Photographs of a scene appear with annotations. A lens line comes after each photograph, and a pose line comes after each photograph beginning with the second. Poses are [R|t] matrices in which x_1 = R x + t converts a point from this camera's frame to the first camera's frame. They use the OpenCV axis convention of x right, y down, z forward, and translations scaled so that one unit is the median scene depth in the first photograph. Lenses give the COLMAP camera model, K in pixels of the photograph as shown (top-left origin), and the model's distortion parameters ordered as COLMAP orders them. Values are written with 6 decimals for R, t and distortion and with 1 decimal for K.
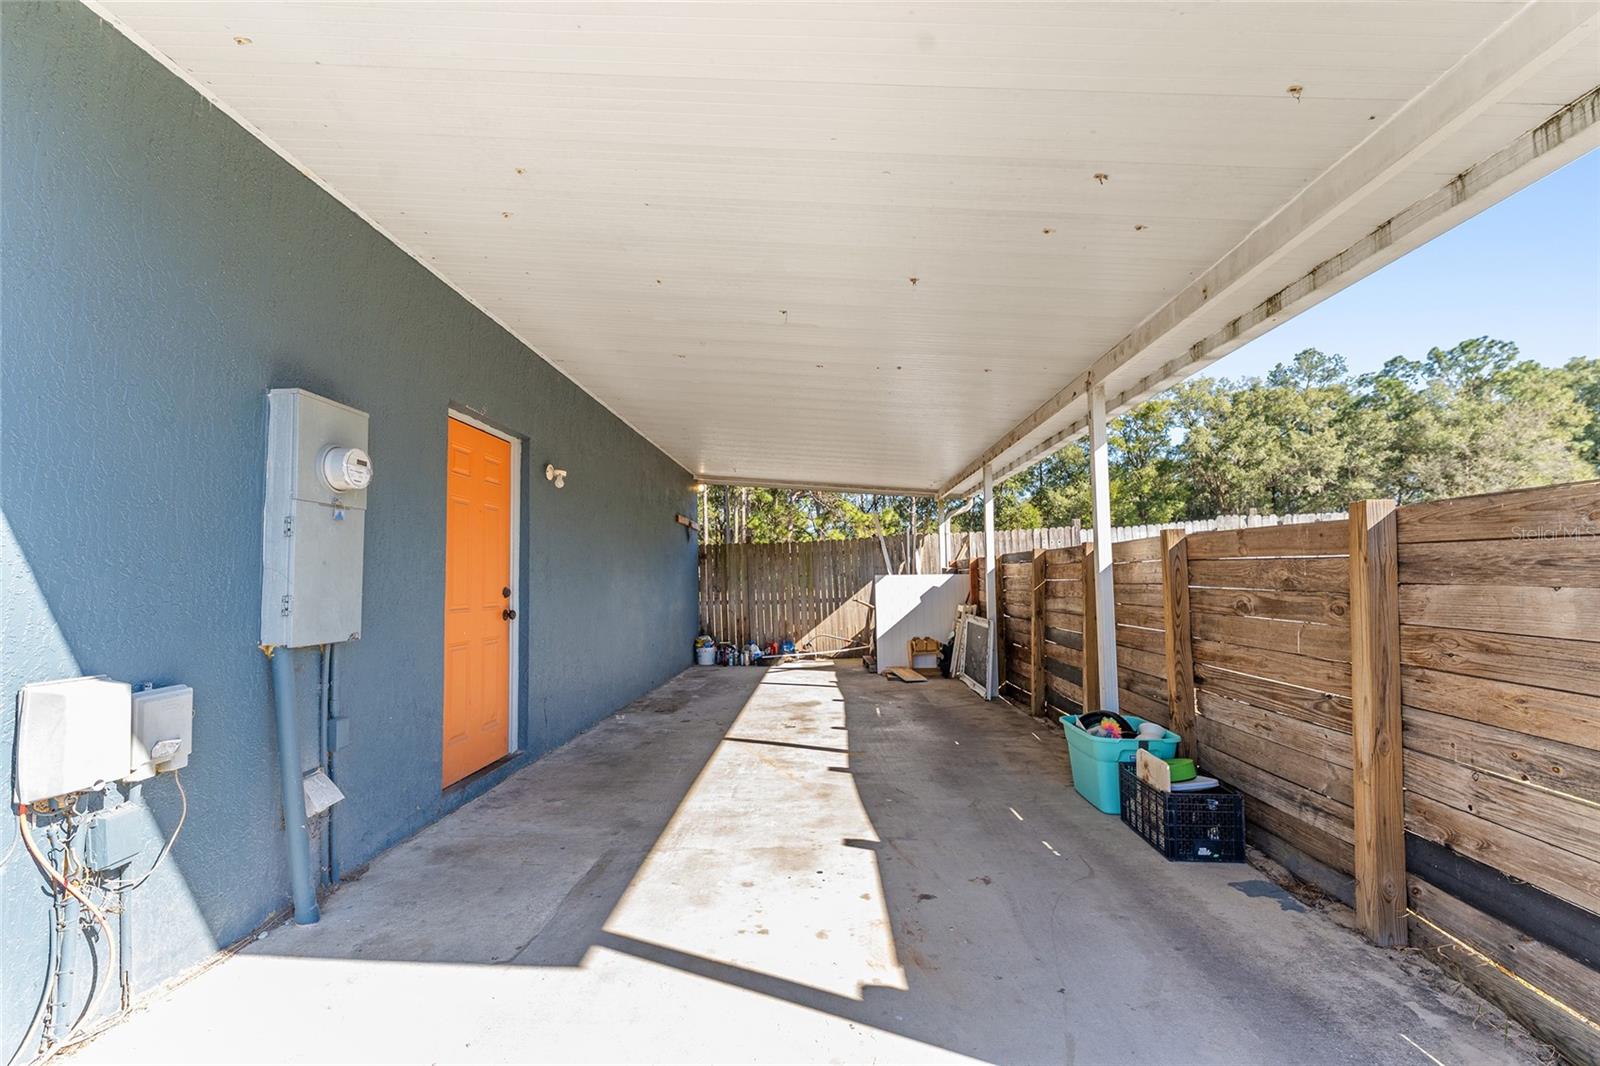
lens RADIAL K [[692.1, 0, 800.4], [0, 692.1, 537.4], [0, 0, 1]] dist [-0.001171, -0.000018]
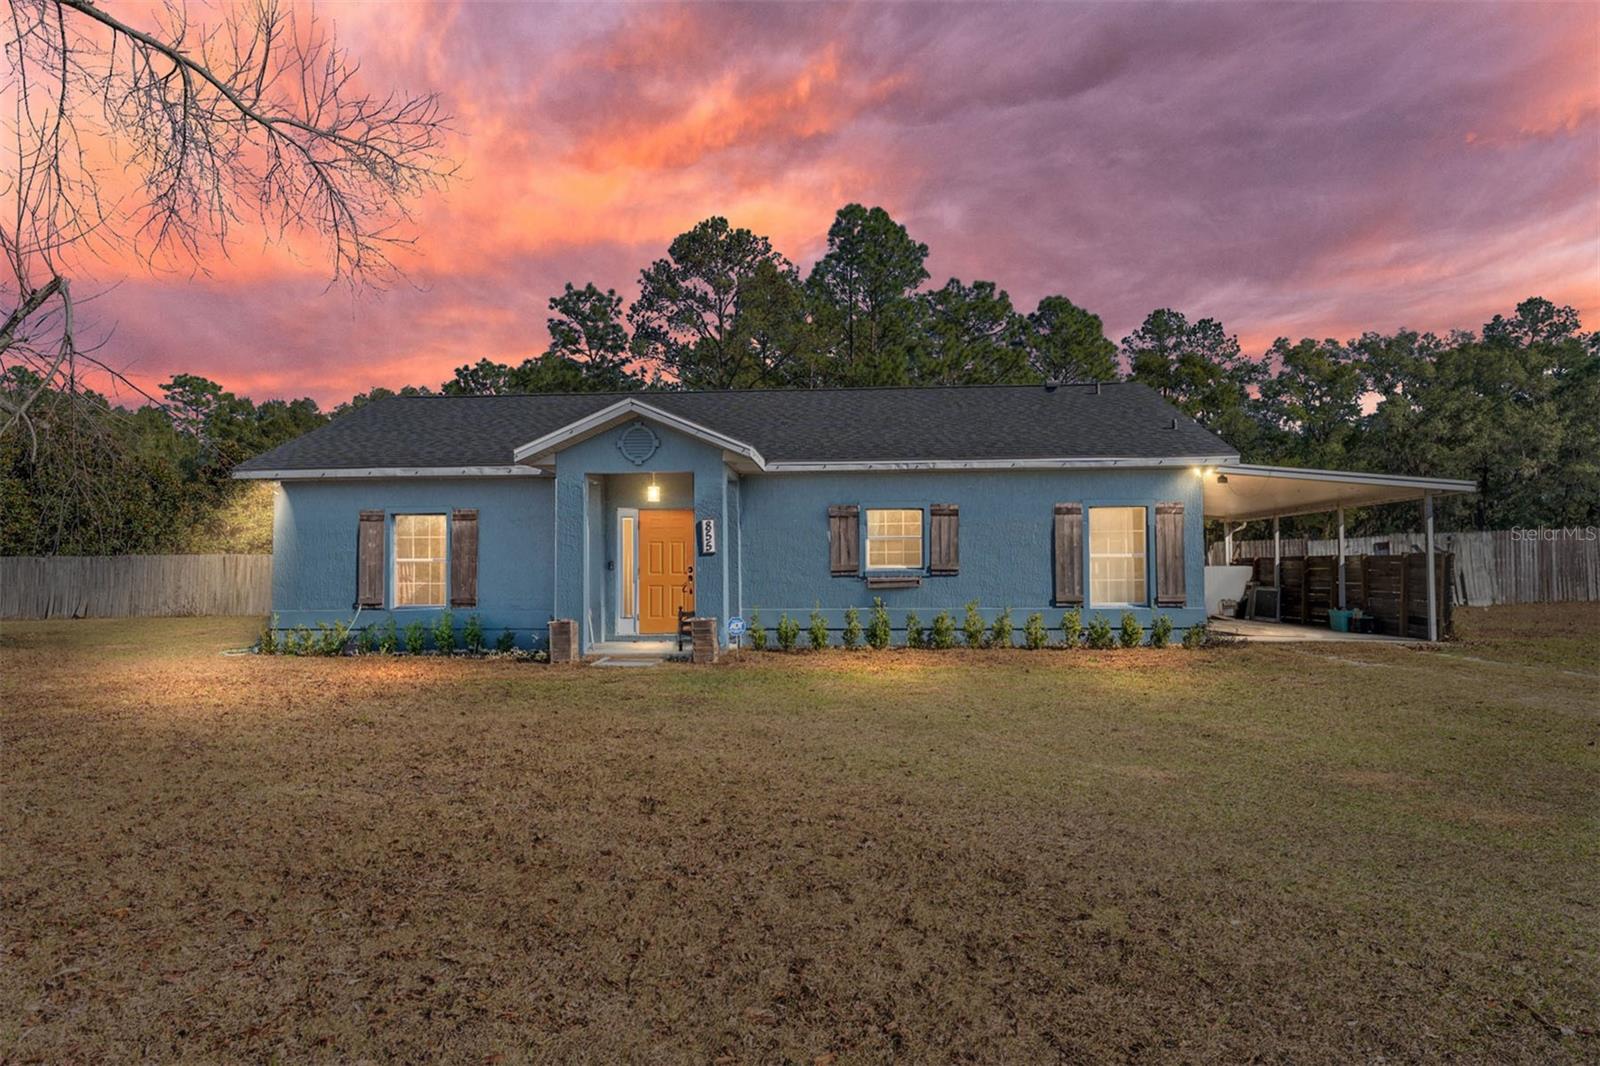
lens RADIAL K [[988.2, 0, 801.9], [0, 988.2, 538.9], [0, 0, 1]] dist [0.002770, 0.000096]
pose [[0.999744, 0.010825, -0.019882, -0.127267], [-0.010266, 0.999556, 0.027987, -0.011307], [0.020176, -0.027776, 0.999411, -0.234375]]
